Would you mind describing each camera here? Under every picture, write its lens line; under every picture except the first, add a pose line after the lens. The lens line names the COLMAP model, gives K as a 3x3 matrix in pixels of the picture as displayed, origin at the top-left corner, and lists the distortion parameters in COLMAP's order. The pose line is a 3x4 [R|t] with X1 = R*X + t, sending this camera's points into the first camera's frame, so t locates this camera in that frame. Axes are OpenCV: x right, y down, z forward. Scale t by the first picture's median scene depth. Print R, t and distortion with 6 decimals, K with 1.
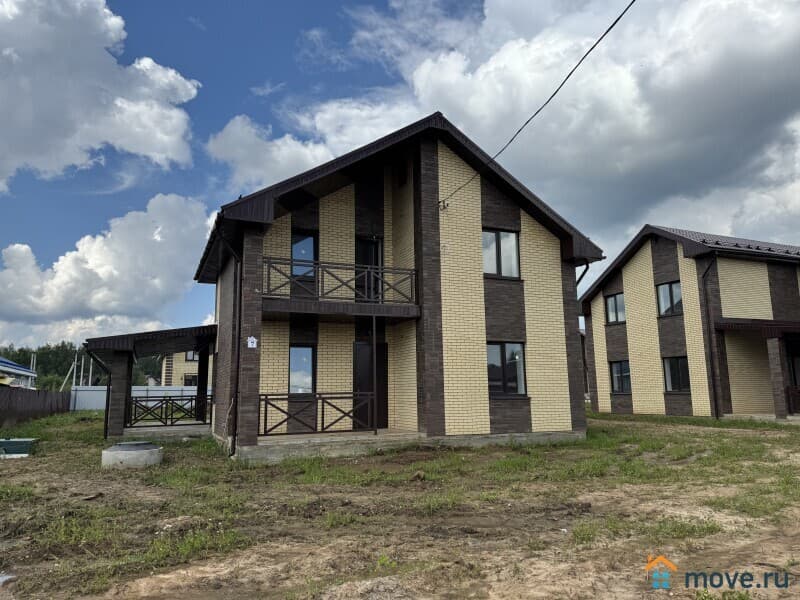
lens RADIAL K [[606.0, 0, 400.0], [0, 606.0, 300.0], [0, 0, 1]] dist [0.013498, 0.000361]
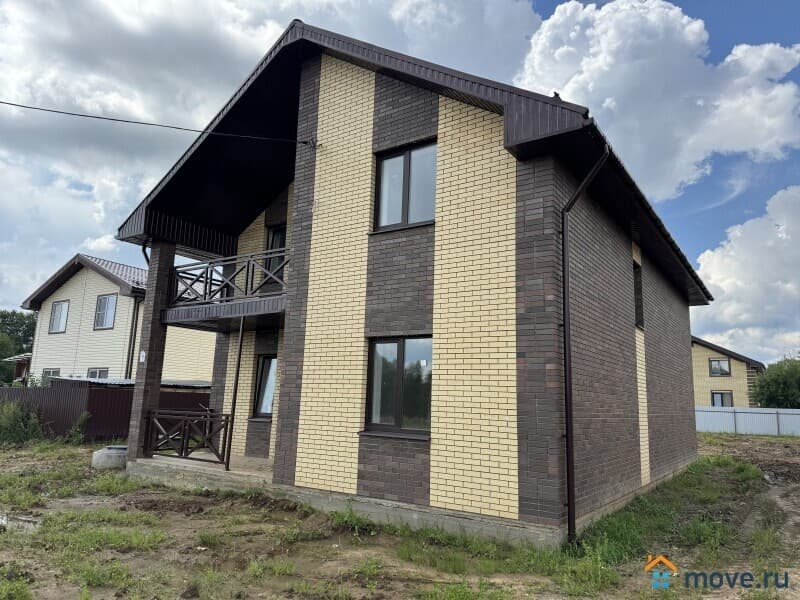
lens RADIAL K [[606.0, 0, 400.0], [0, 606.0, 300.0], [0, 0, 1]] dist [0.013498, 0.000361]
pose [[0.488787, -0.120494, -0.864042, 0.655647], [0.095588, 0.991850, -0.084243, 0.080743], [0.867151, -0.041415, 0.496321, 0.702371]]
